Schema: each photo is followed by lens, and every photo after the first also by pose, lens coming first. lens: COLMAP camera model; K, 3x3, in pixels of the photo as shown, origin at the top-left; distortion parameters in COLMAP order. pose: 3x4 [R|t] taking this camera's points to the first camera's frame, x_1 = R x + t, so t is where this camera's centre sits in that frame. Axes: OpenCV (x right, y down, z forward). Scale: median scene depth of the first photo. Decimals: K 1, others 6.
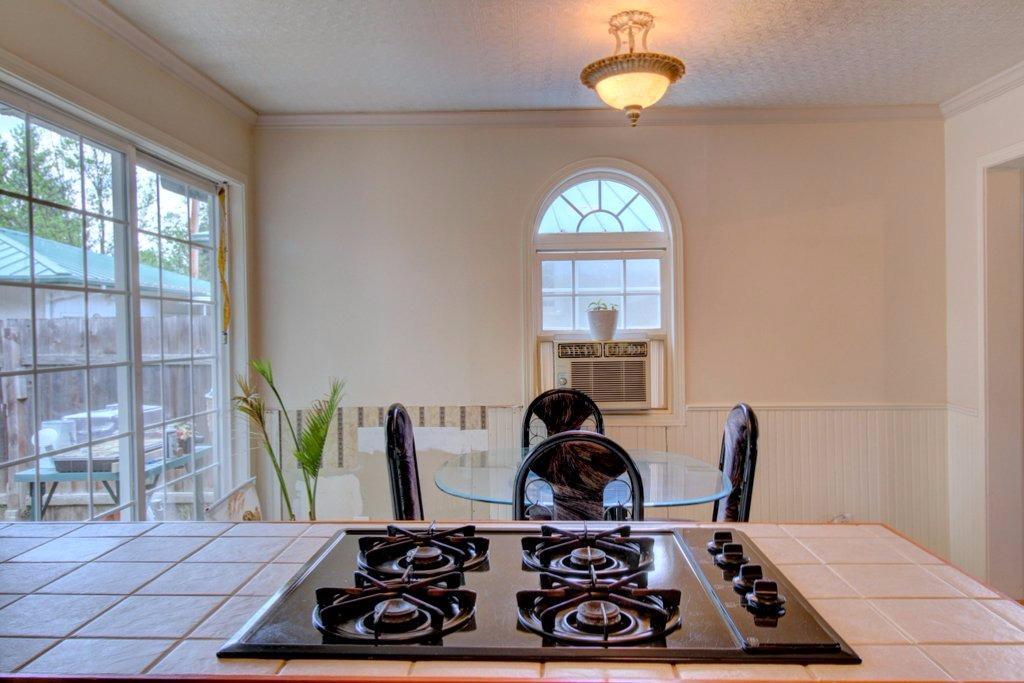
lens RADIAL K [[760.1, 0, 519.6], [0, 760.1, 339.2], [0, 0, 1]] dist [-0.003247, 0.001596]
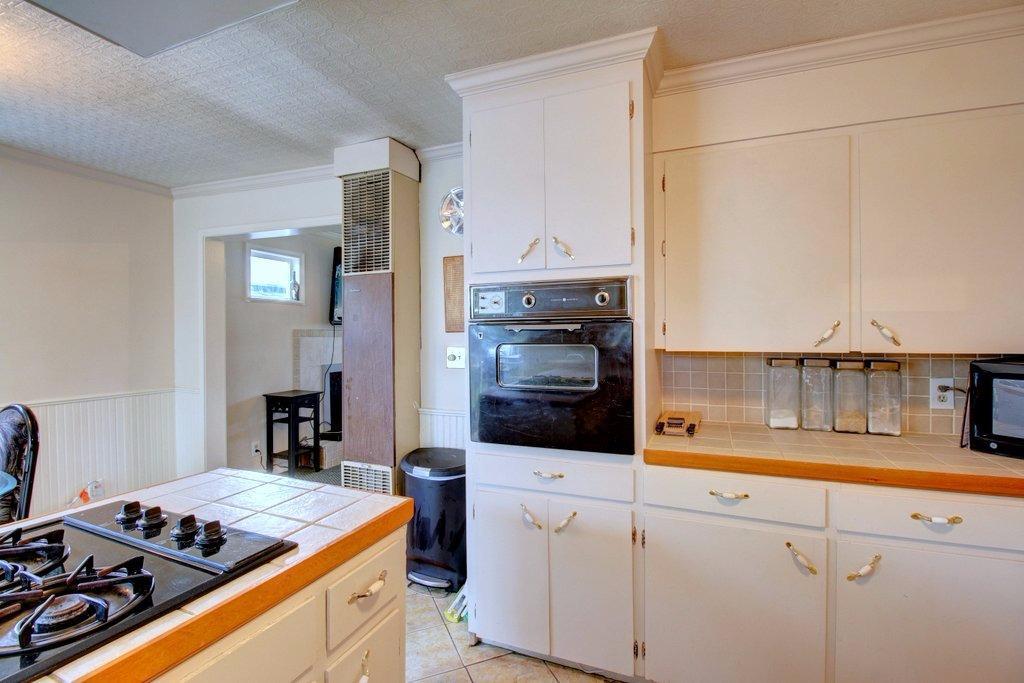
lens RADIAL K [[474.1, 0, 508.5], [0, 474.1, 337.4], [0, 0, 1]] dist [-0.019833, -0.006969]
pose [[0.344200, -0.000757, 0.938896, -0.095533], [0.015620, 0.999866, -0.004920, 0.000126], [-0.938766, 0.016359, 0.344166, 0.070190]]
